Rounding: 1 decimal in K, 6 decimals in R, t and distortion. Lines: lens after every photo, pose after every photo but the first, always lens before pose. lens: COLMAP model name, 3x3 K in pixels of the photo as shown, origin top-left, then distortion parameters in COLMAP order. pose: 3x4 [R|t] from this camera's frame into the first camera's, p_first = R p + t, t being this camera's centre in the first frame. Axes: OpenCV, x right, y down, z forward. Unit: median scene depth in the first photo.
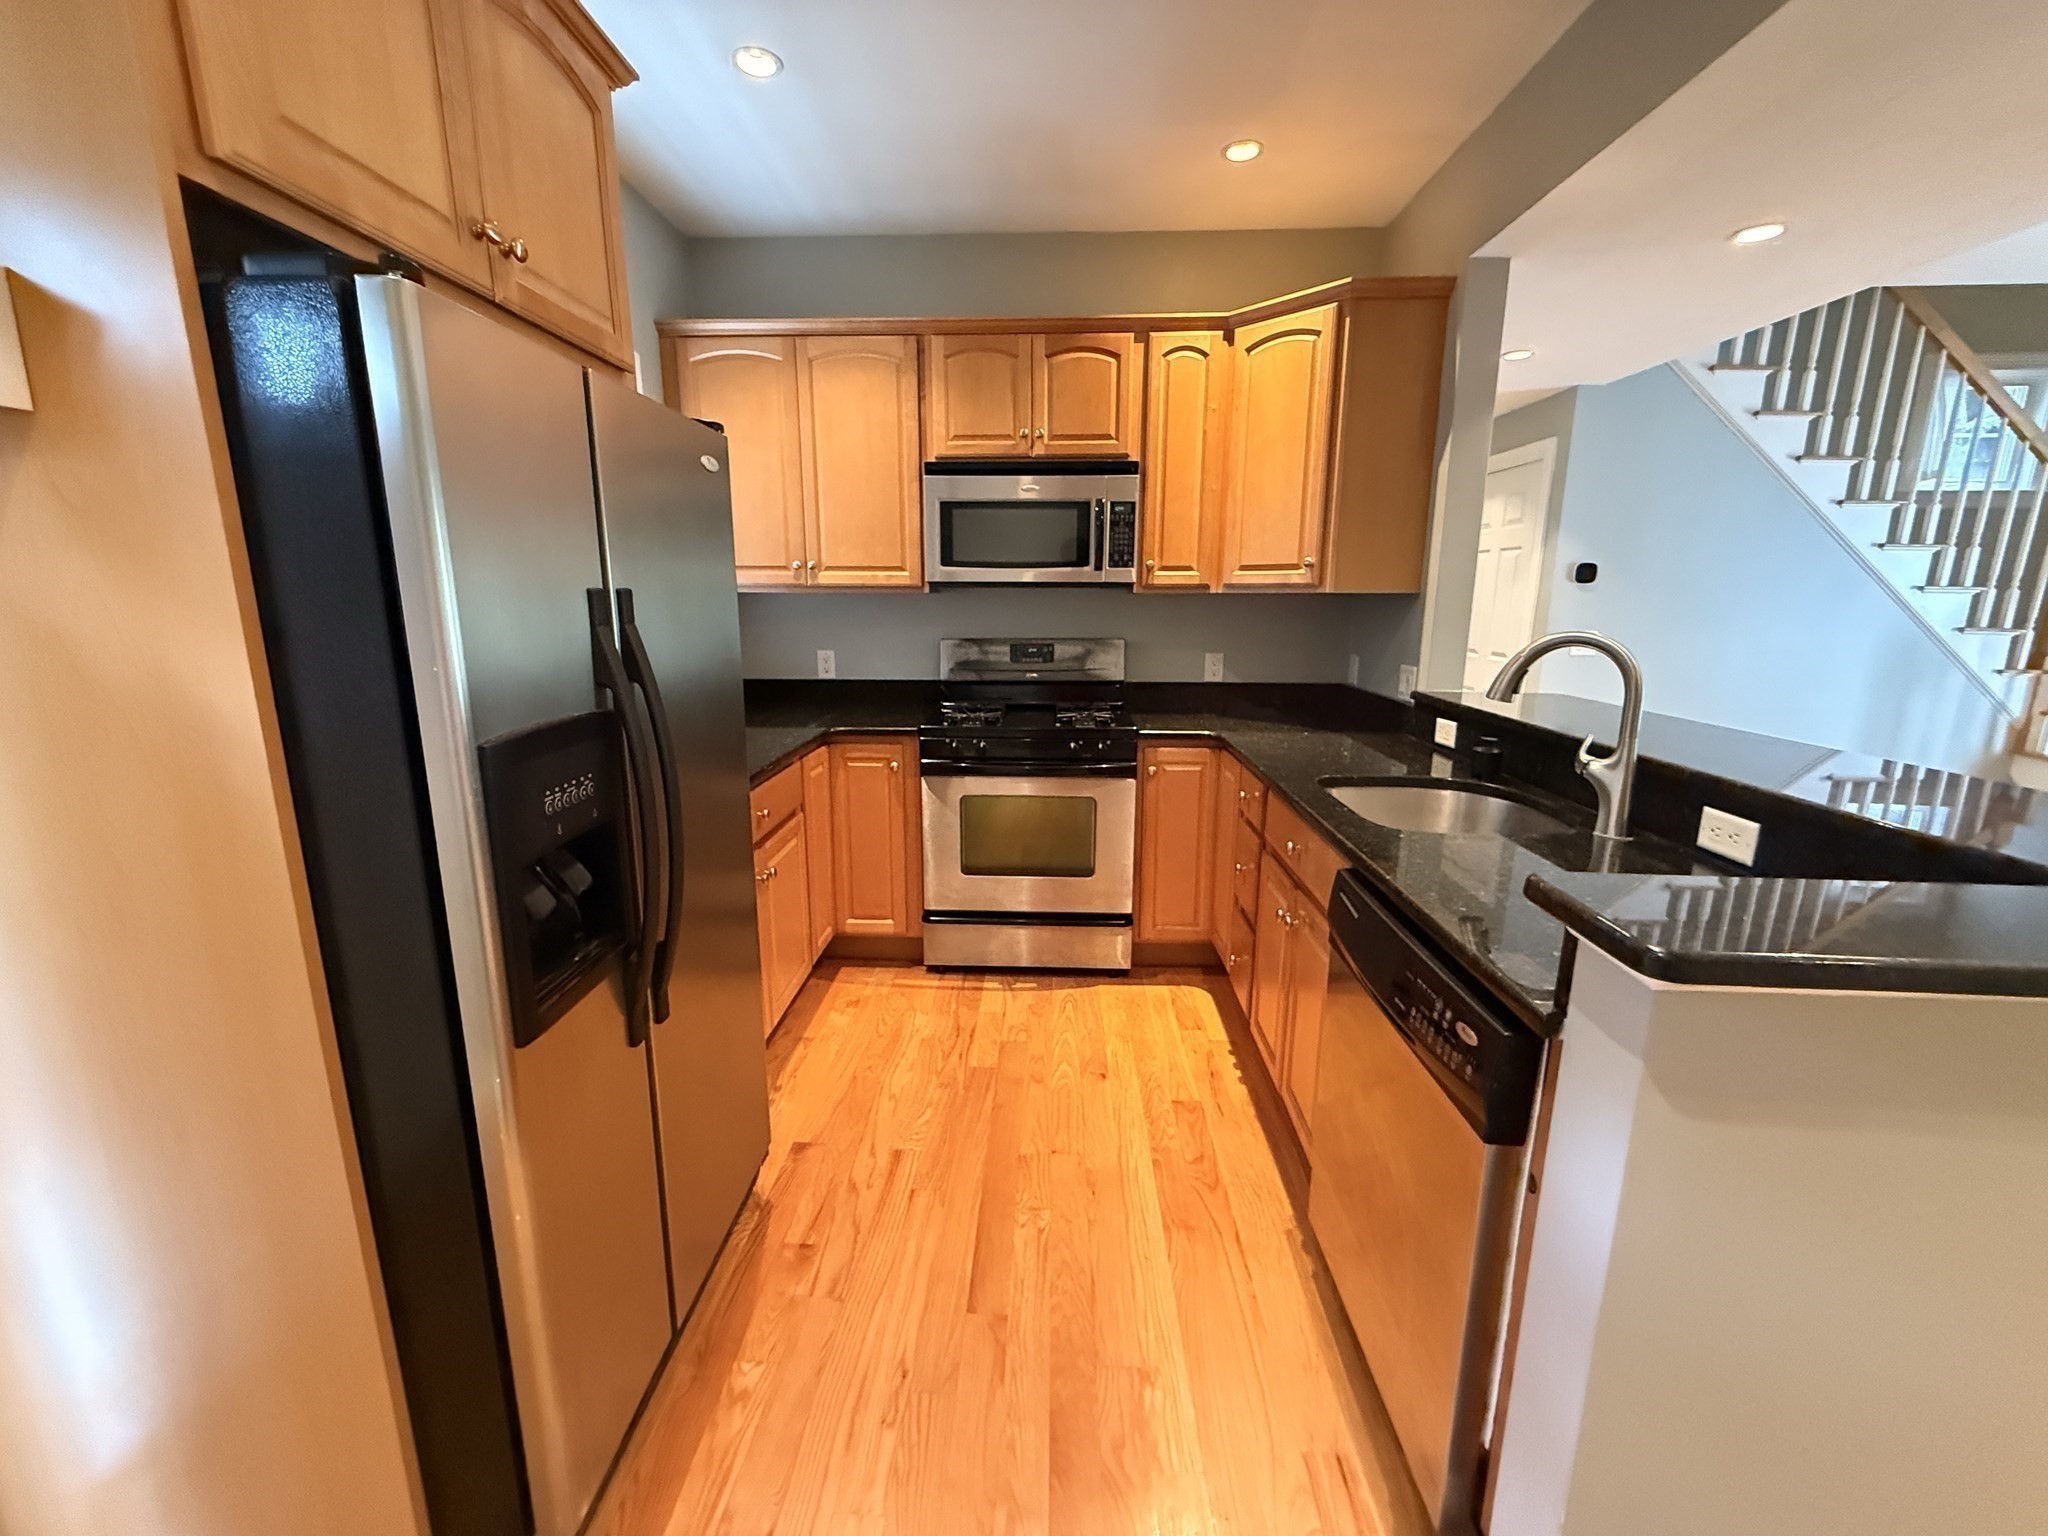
lens RADIAL K [[818.7, 0, 1019.4], [0, 818.7, 763.8], [0, 0, 1]] dist [-0.000646, -0.000351]
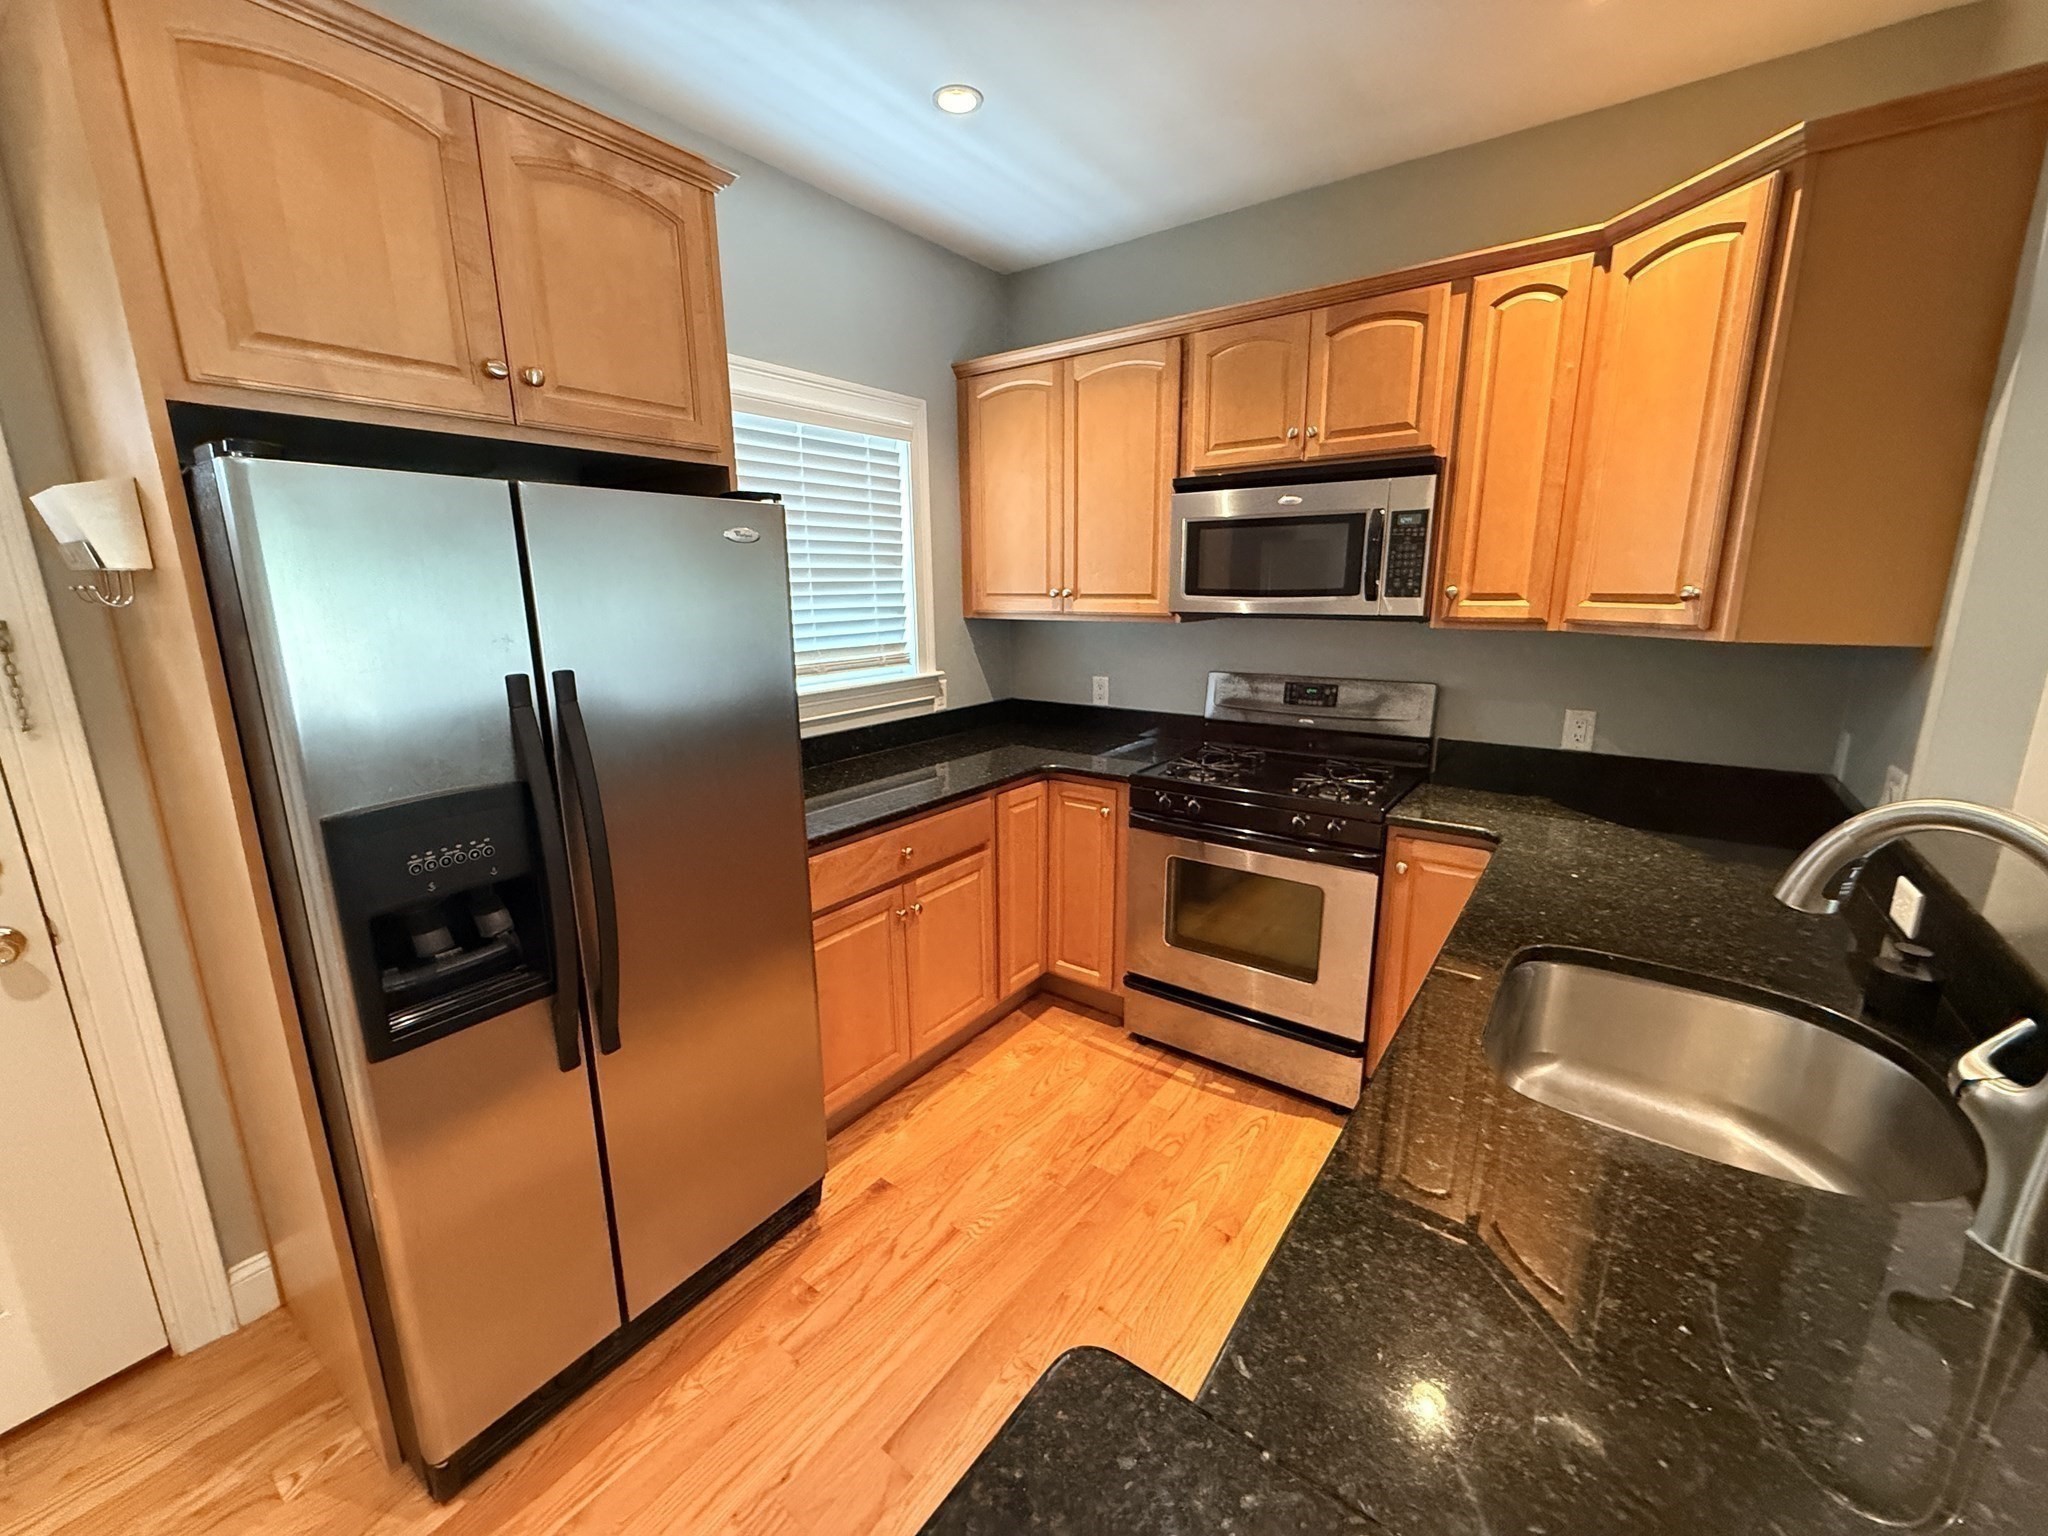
lens RADIAL K [[818.7, 0, 1019.4], [0, 818.7, 763.8], [0, 0, 1]] dist [-0.000646, -0.000351]
pose [[0.829082, 0.111573, -0.547881, 0.264567], [-0.104085, 0.993558, 0.044826, -0.081892], [0.549353, 0.019862, 0.835354, 0.167450]]
